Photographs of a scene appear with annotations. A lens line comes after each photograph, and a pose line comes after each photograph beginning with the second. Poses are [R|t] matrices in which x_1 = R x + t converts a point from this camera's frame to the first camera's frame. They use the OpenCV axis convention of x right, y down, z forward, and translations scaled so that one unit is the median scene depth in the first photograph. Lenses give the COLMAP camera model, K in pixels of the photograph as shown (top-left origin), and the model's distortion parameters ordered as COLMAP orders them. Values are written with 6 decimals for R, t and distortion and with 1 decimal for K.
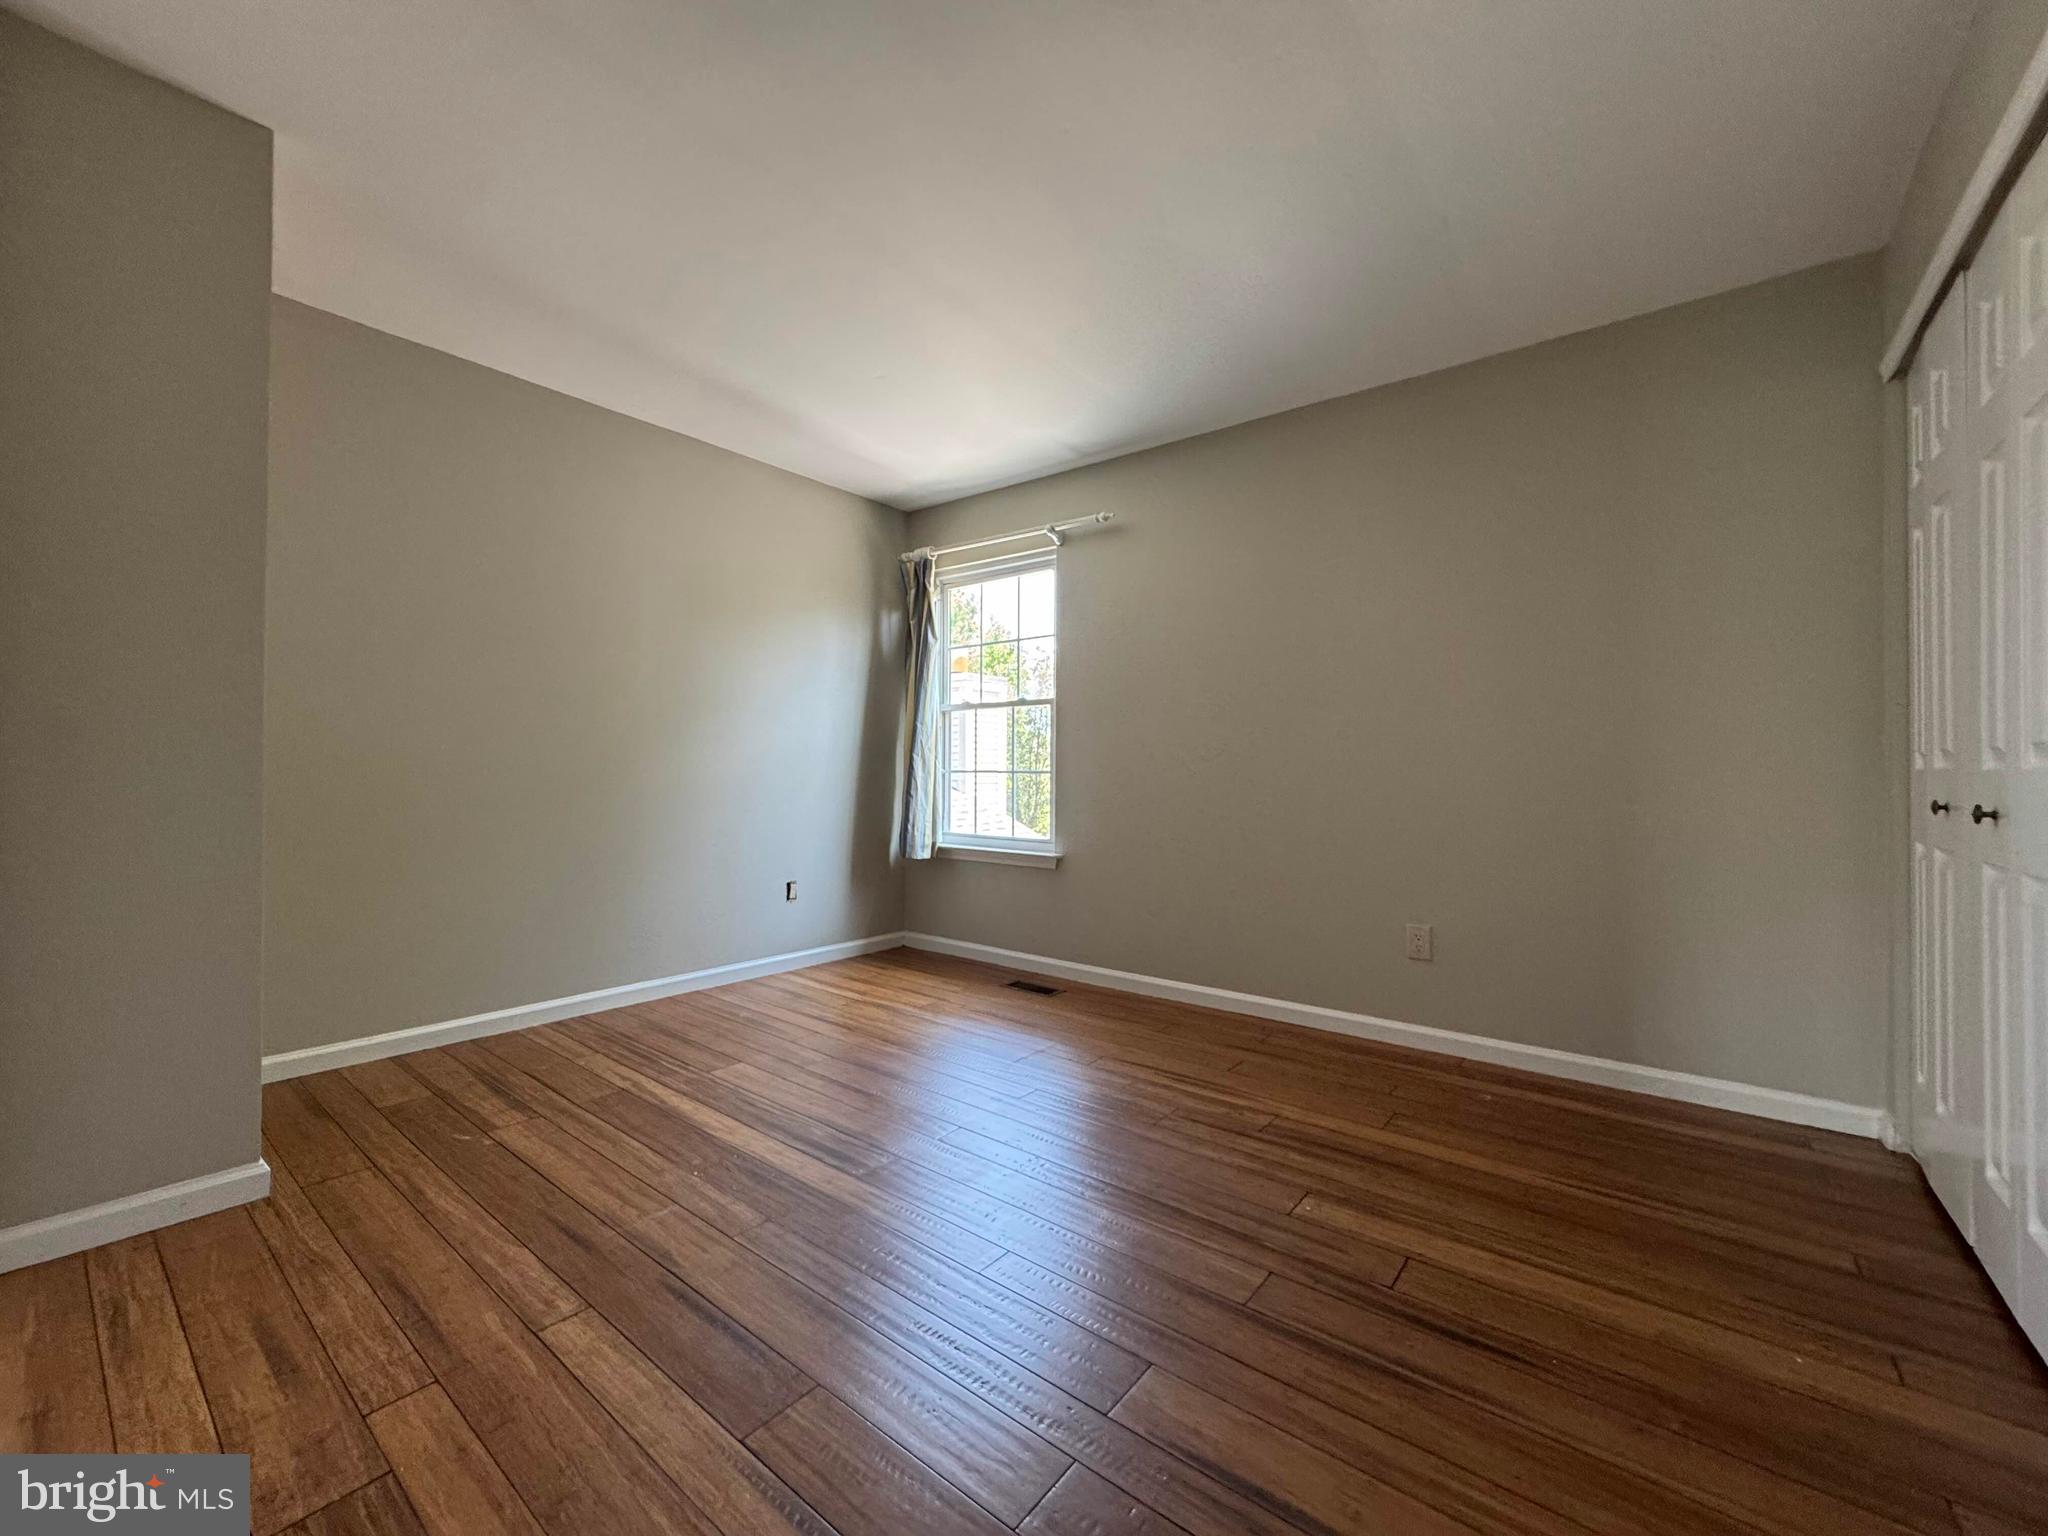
lens RADIAL K [[817.0, 0, 1024.0], [0, 817.0, 768.0], [0, 0, 1]] dist [-0.001841, -0.000112]
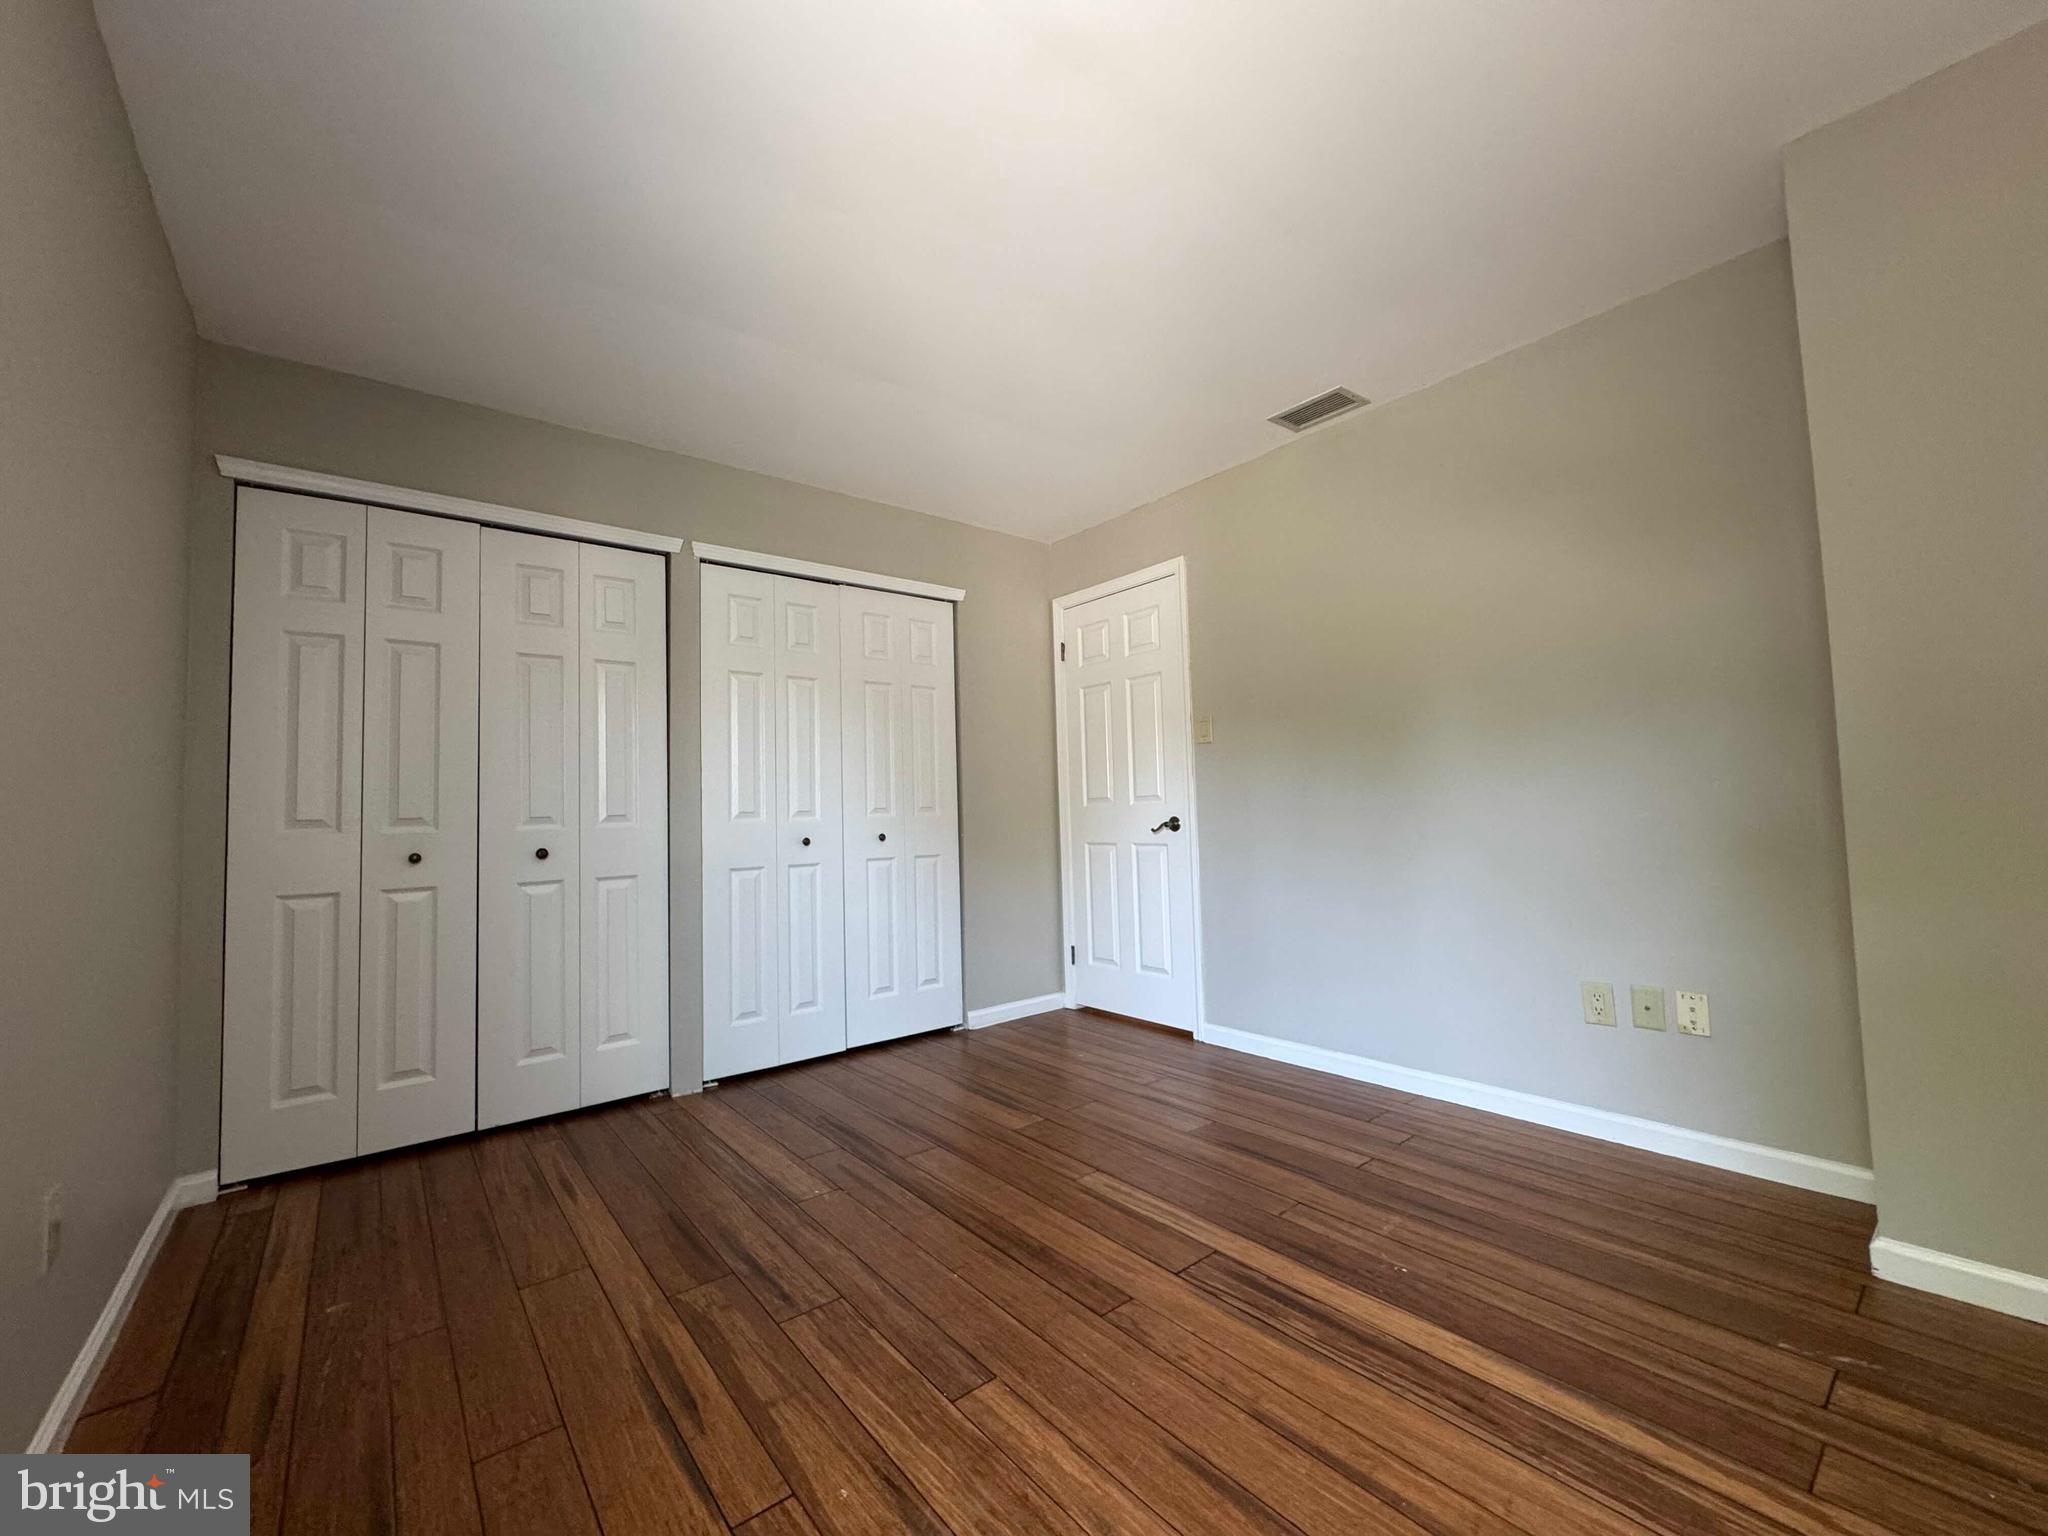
lens RADIAL K [[817.0, 0, 1024.0], [0, 817.0, 768.0], [0, 0, 1]] dist [-0.001841, -0.000112]
pose [[-0.975956, 0.032248, 0.215568, -0.200756], [0.019647, 0.997984, -0.060344, -0.000698], [-0.217079, -0.054657, -0.974623, 1.911876]]
